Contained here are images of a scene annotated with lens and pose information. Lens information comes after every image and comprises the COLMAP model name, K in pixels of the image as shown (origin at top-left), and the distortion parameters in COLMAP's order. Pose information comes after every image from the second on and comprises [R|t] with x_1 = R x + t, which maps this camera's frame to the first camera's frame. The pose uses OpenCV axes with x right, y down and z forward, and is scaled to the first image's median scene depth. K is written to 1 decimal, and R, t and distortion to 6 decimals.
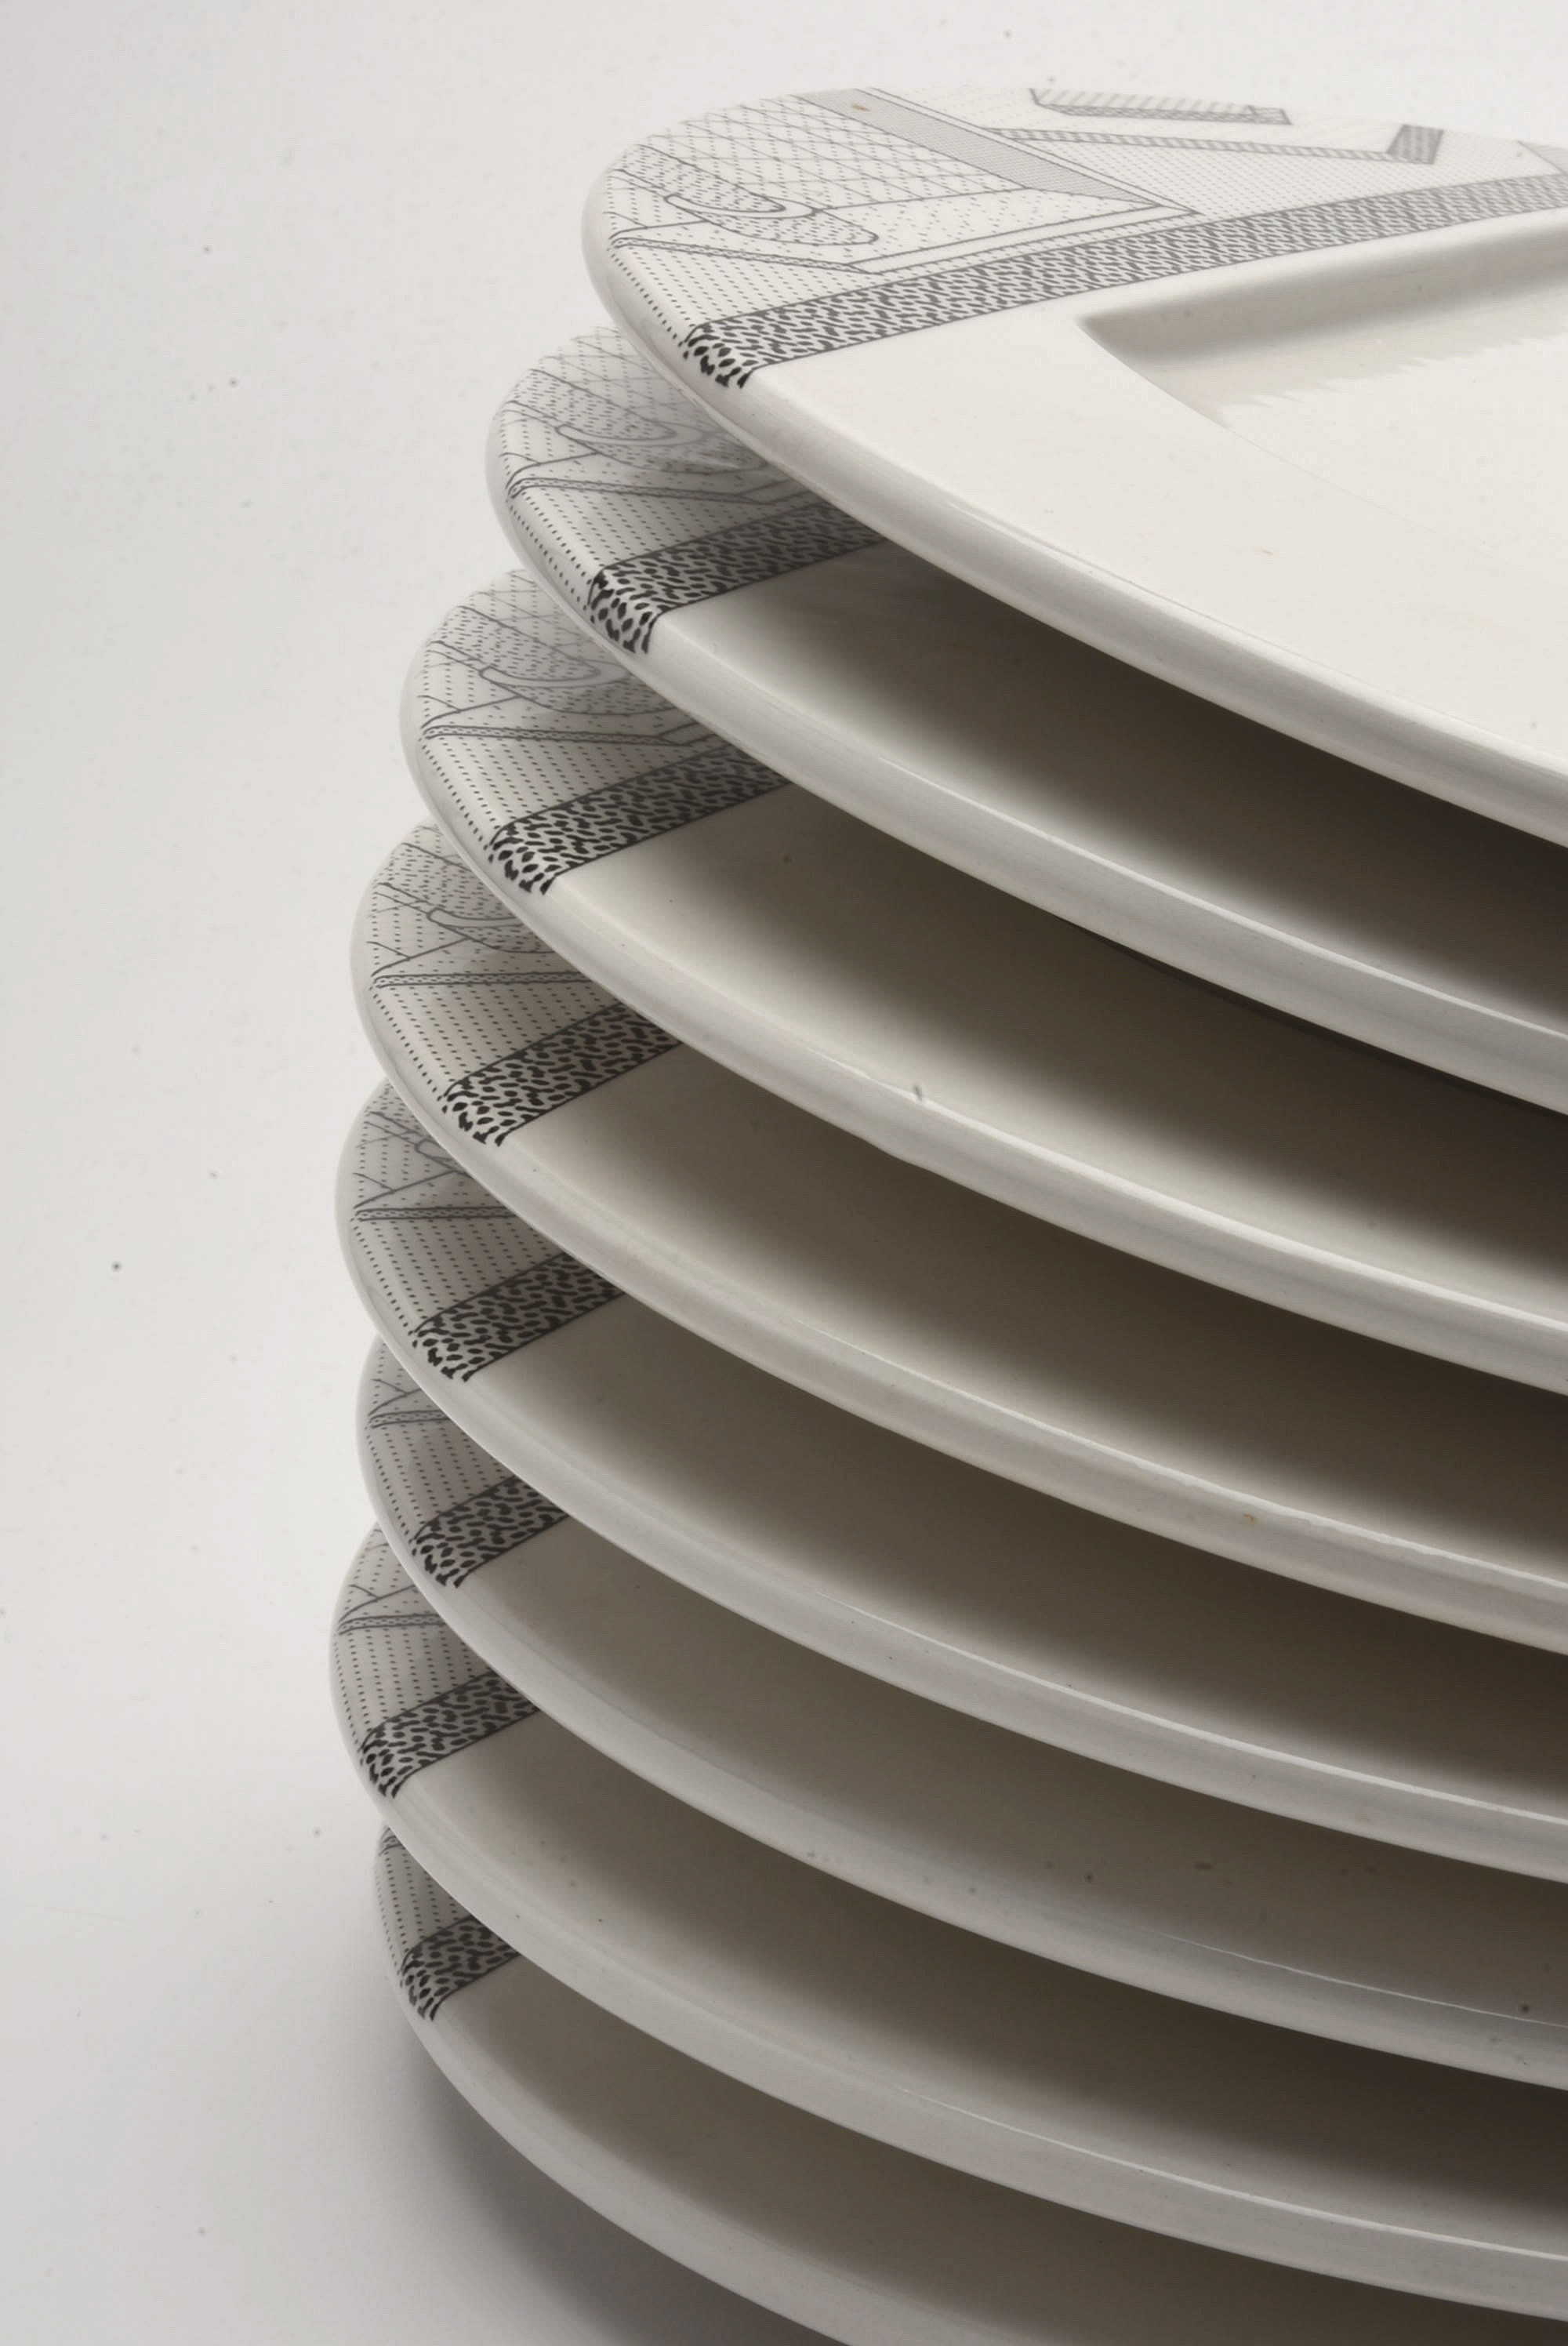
lens RADIAL K [[5374.0, 0, 783.1], [0, 5374.0, 1171.8], [0, 0, 1]] dist [-0.043053, 0.000000]
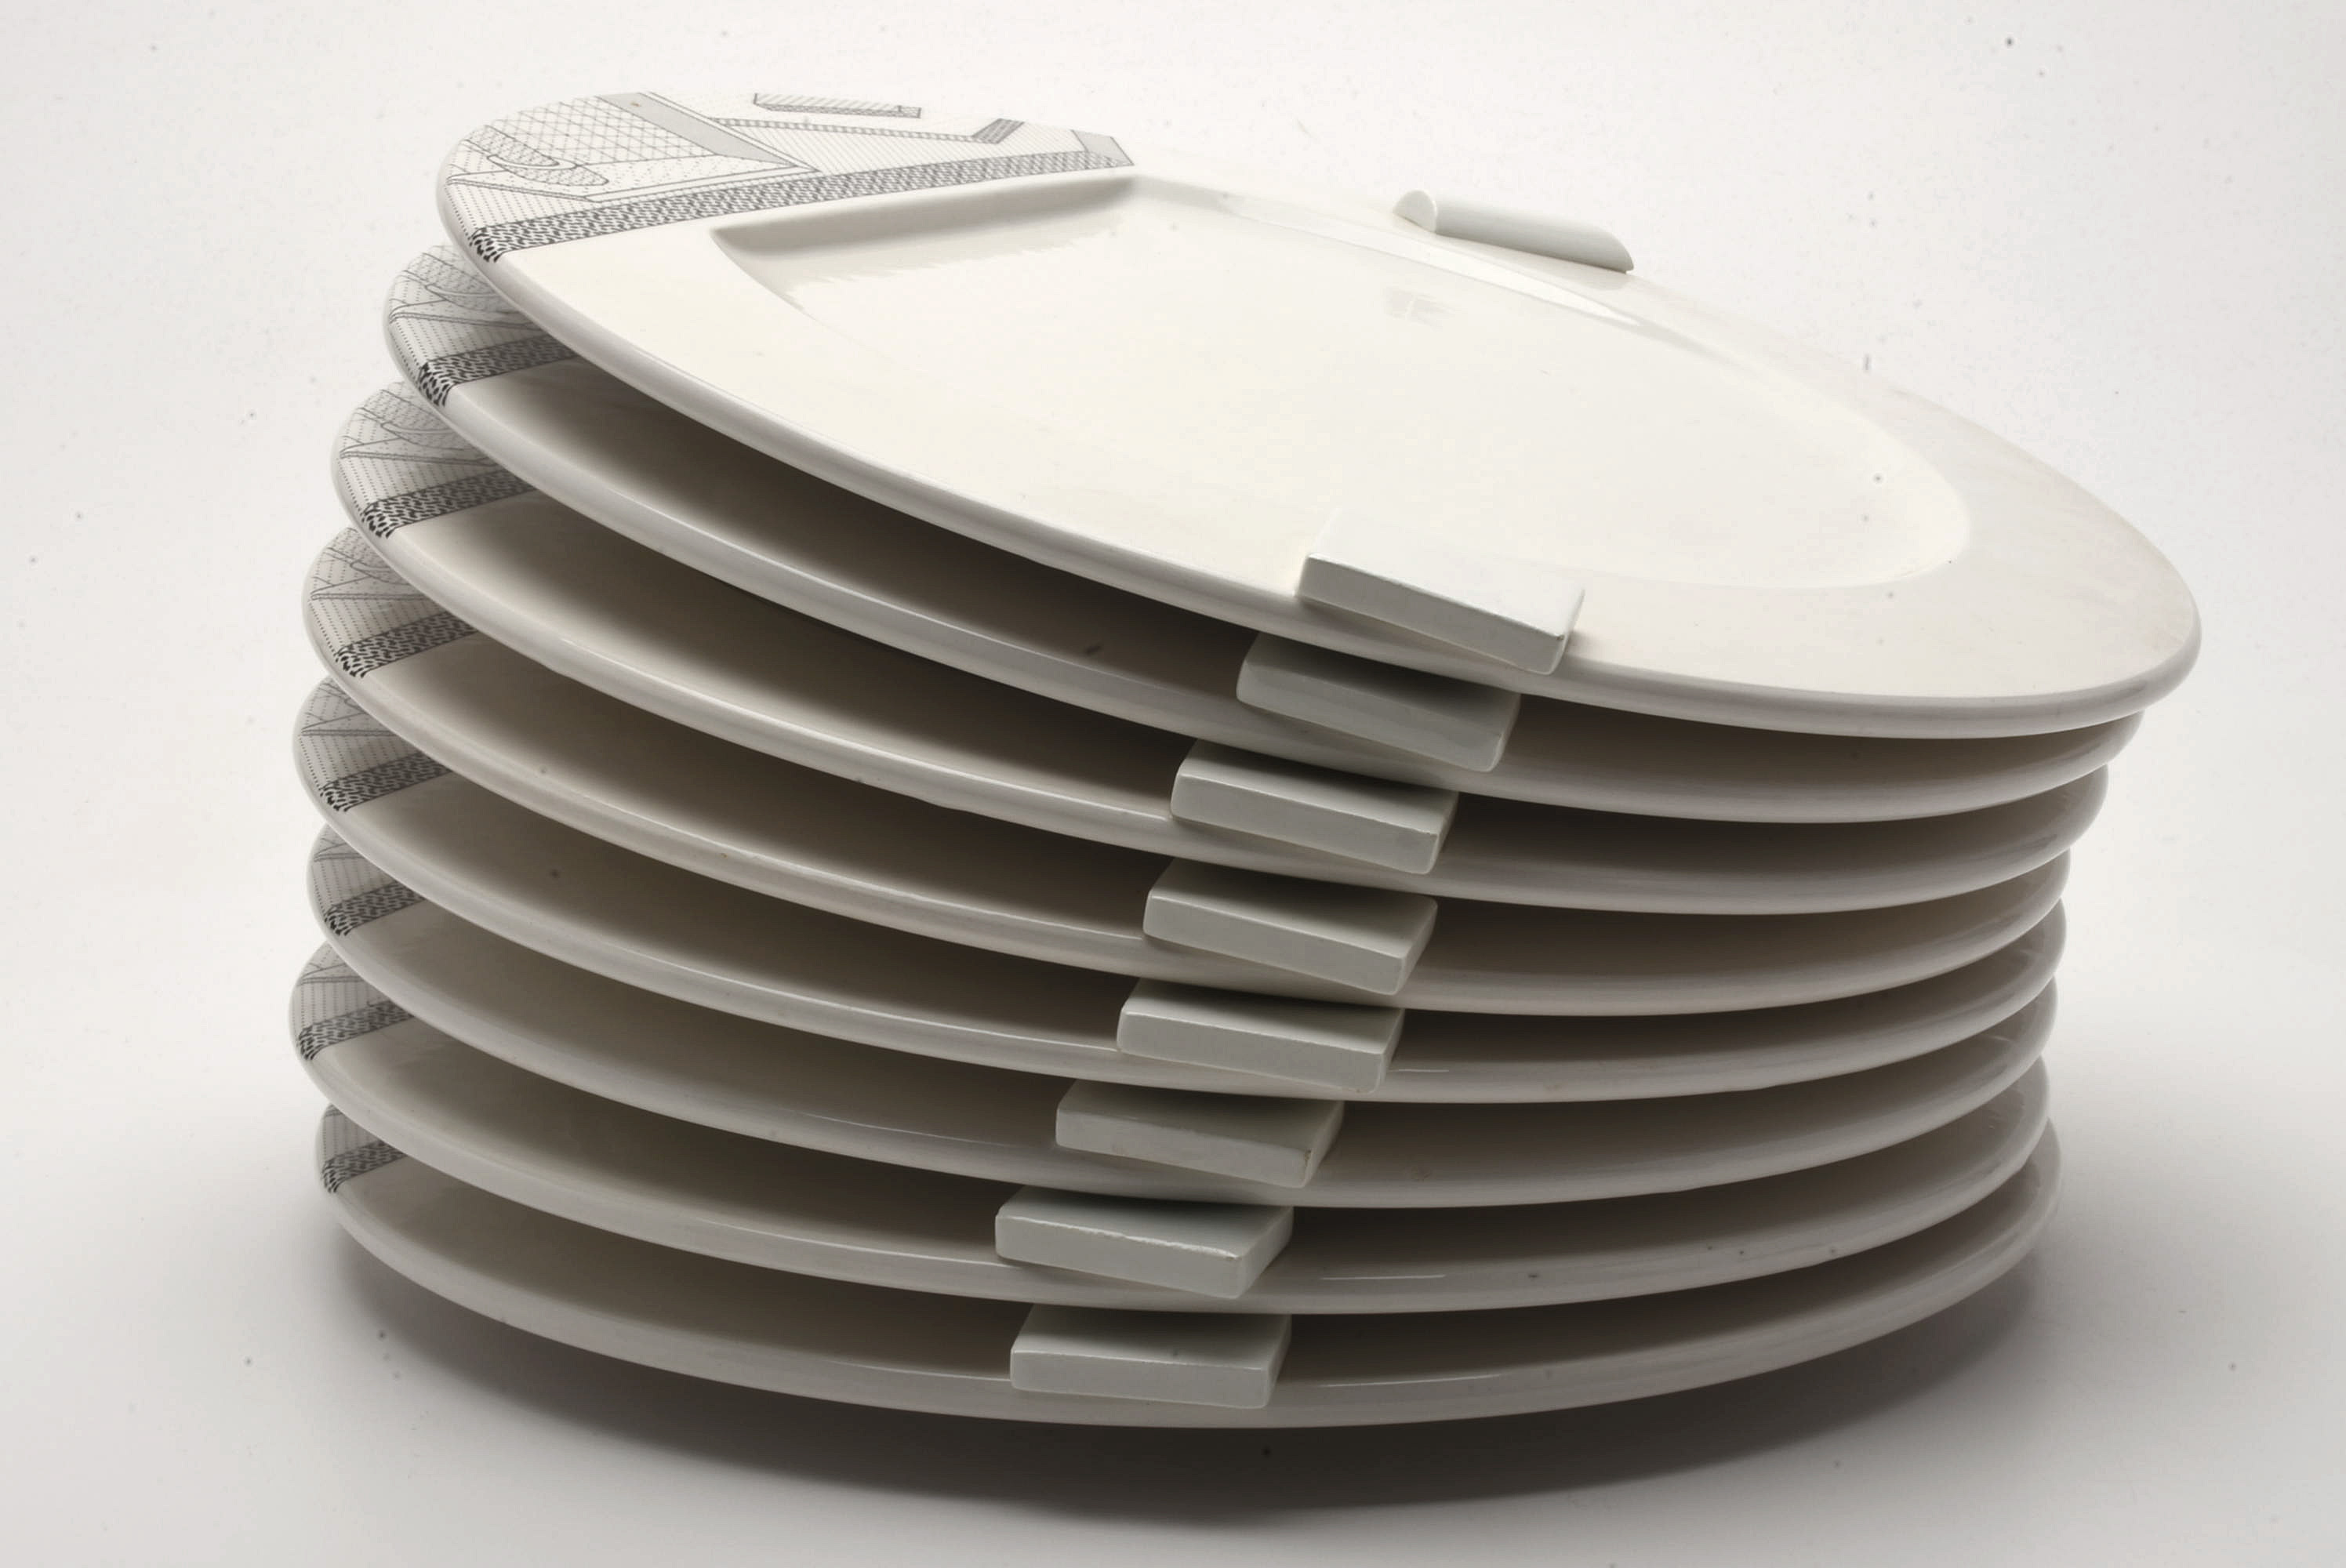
lens RADIAL K [[4419.8, 0, 1173.5], [0, 4419.8, 785.2], [0, 0, 1]] dist [-0.053110, 0.000000]
pose [[0.998221, 0.014902, 0.057728, 0.125004], [-0.012892, 0.999303, -0.035028, 0.074222], [-0.058210, 0.034222, 0.997718, -0.460858]]
